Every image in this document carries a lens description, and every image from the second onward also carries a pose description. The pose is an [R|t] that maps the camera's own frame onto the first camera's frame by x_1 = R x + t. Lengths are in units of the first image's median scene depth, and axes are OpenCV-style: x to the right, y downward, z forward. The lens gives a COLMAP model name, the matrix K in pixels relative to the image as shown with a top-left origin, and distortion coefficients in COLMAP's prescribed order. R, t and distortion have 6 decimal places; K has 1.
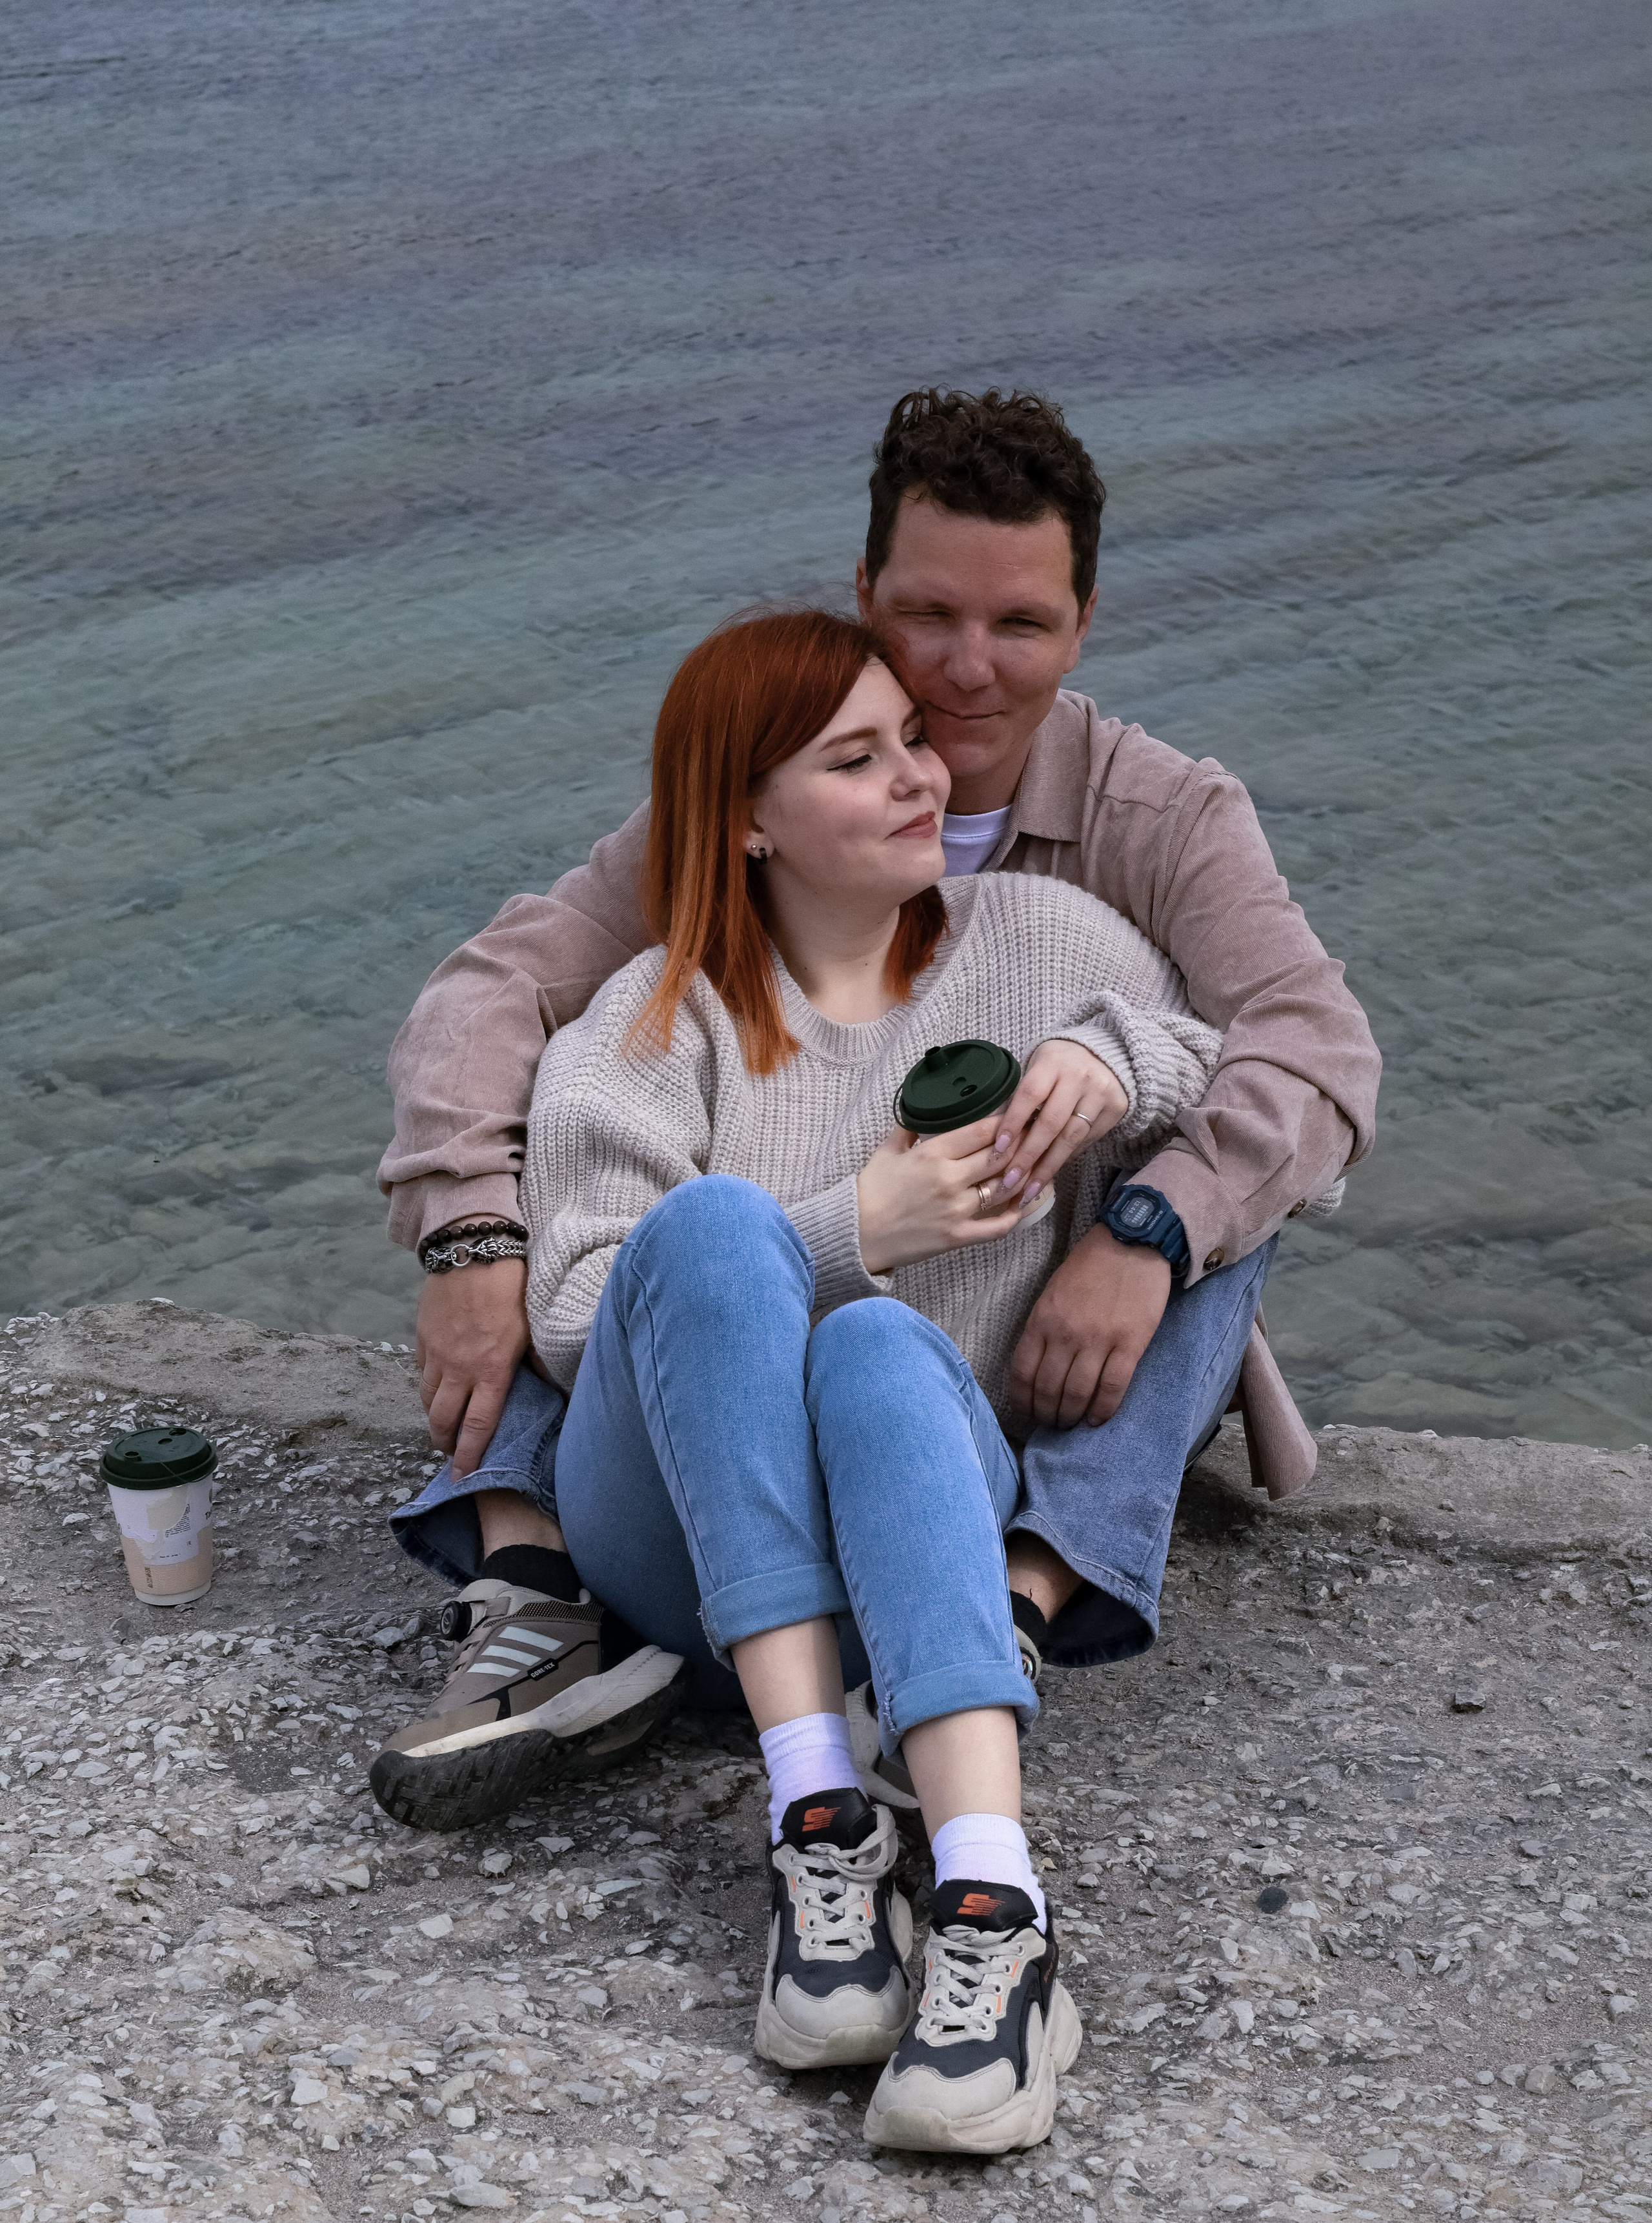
lens RADIAL K [[5629.0, 0, 824.4], [0, 5629.0, 1116.6], [0, 0, 1]] dist [0.034772, 0.153121]
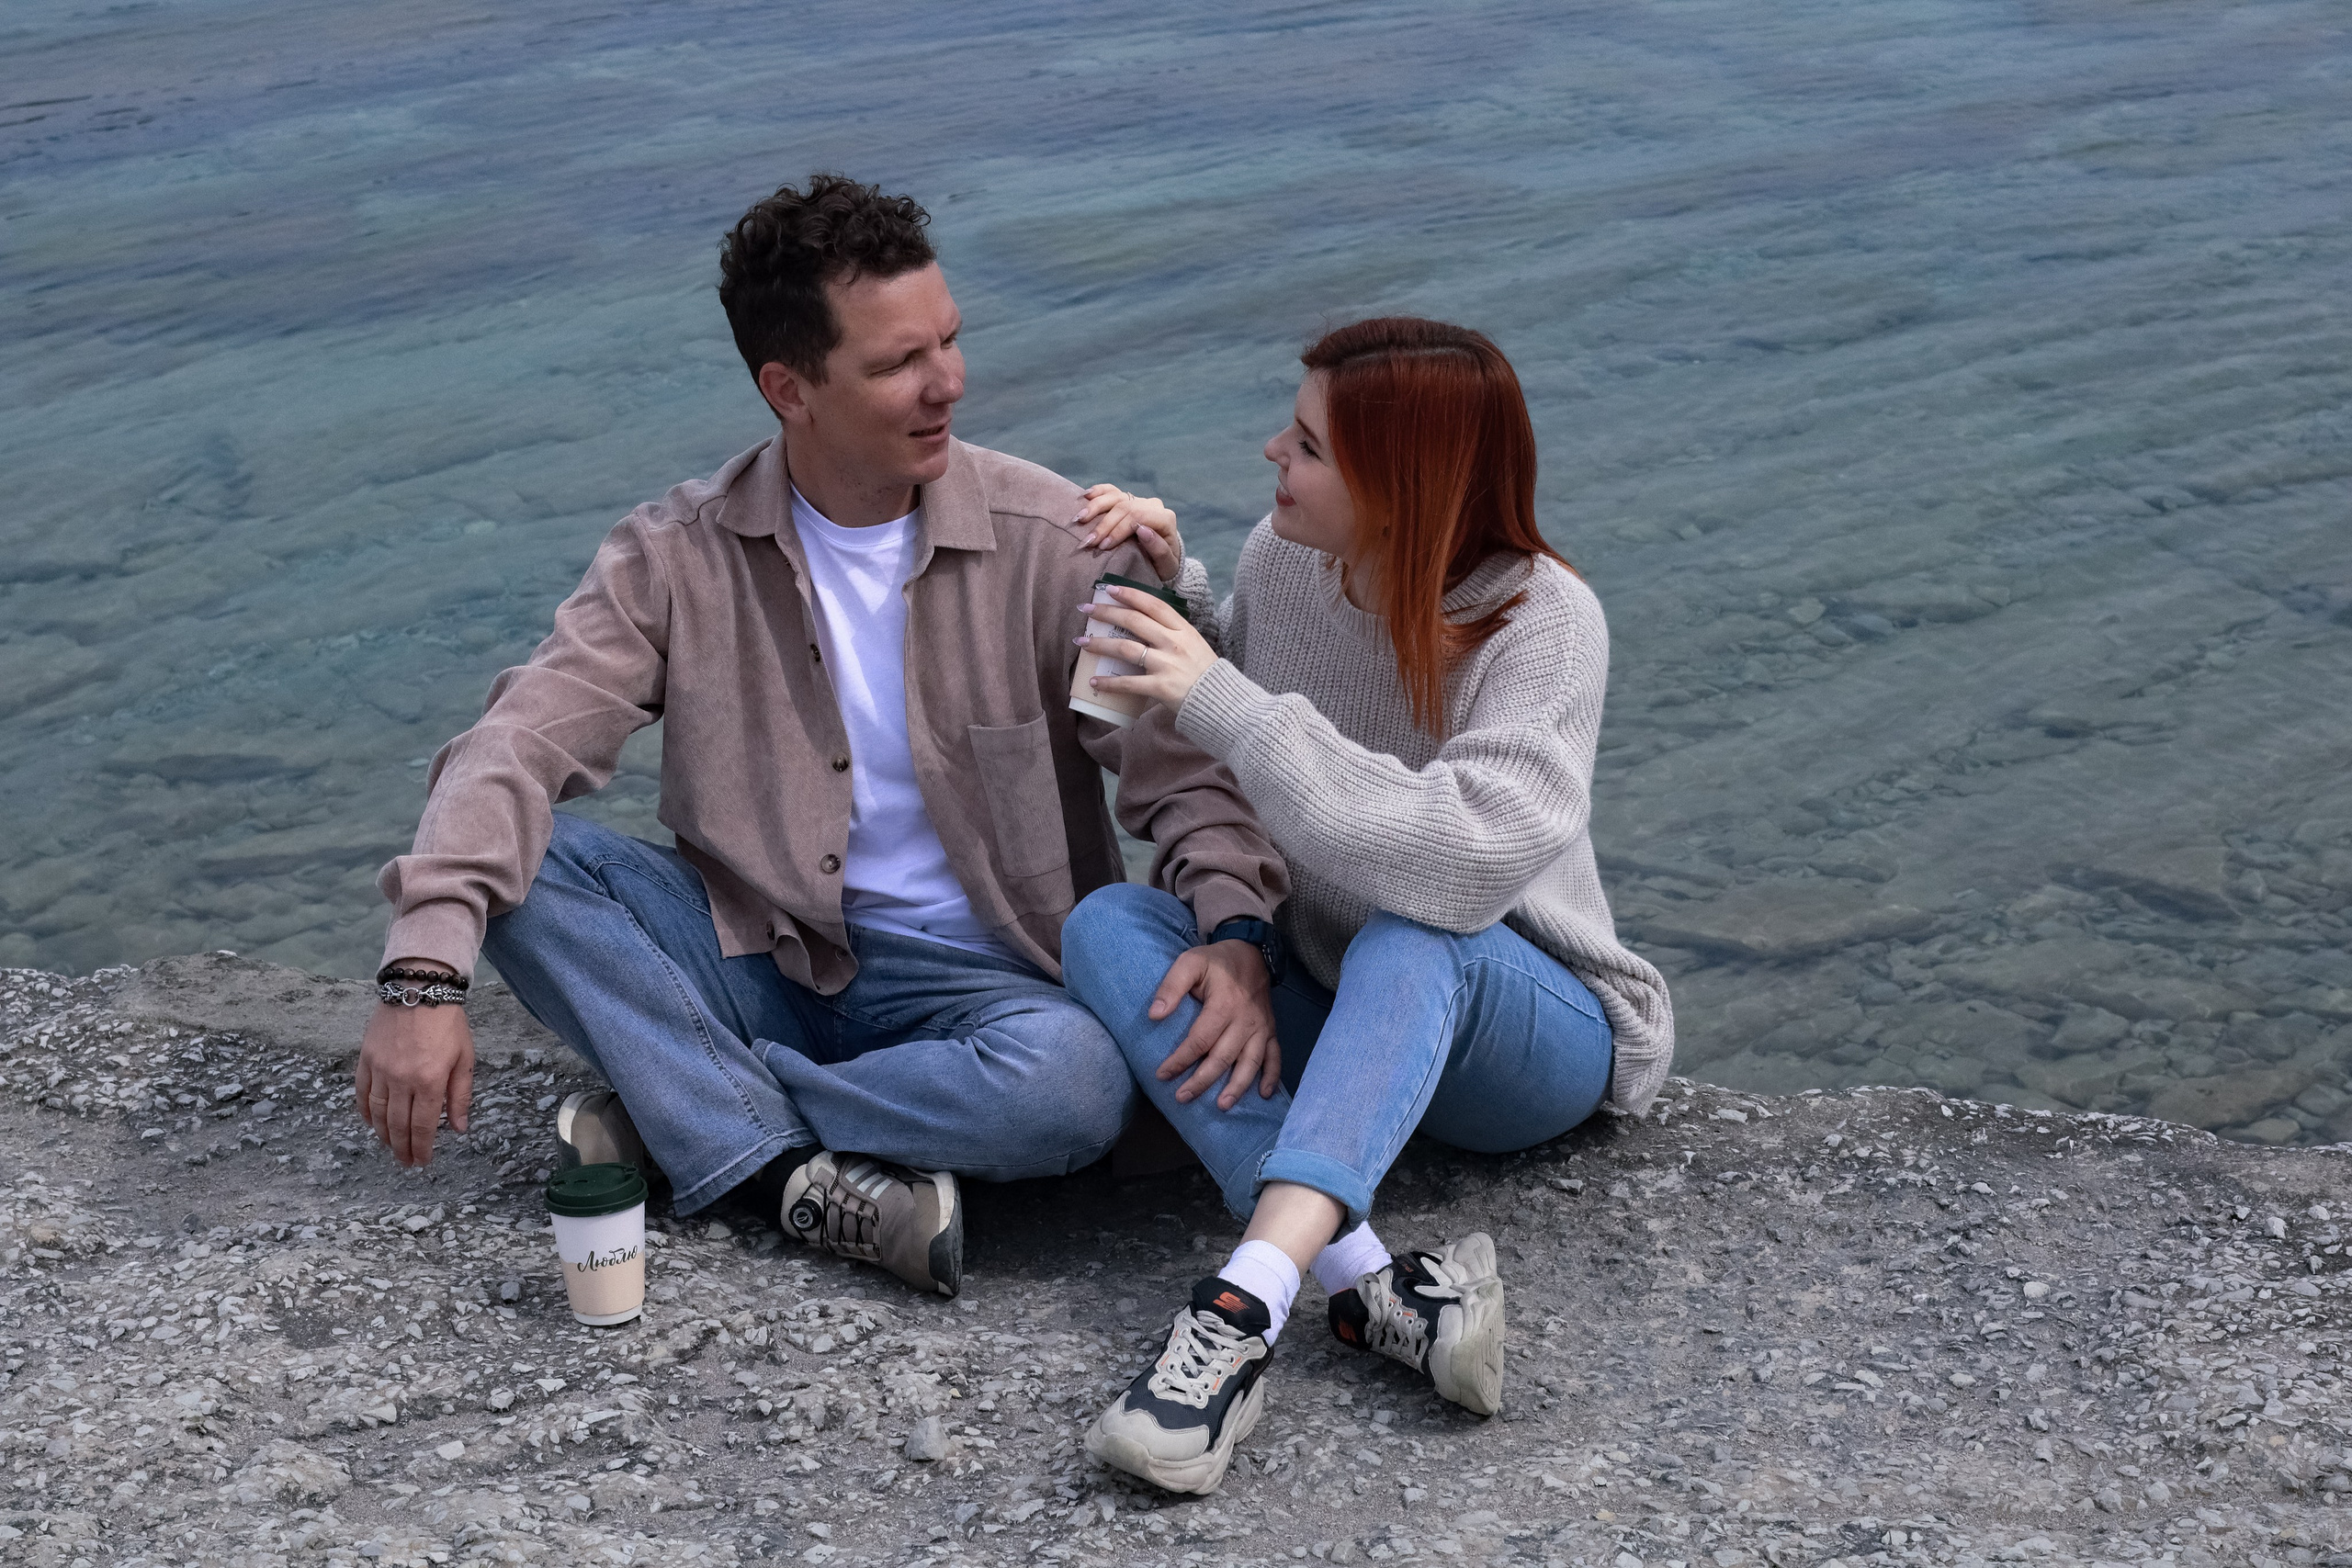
lens RADIAL K [[5214.4, 0, 1178.5], [0, 5214.4, 778.2], [0, 0, 1]] dist [0.053435, -0.071637]
pose [[0.998167, -0.008644, 0.059894, 0.021861], [0.009036, 0.999939, -0.006287, 0.006414], [-0.059836, 0.006817, 0.998185, -0.140735]]
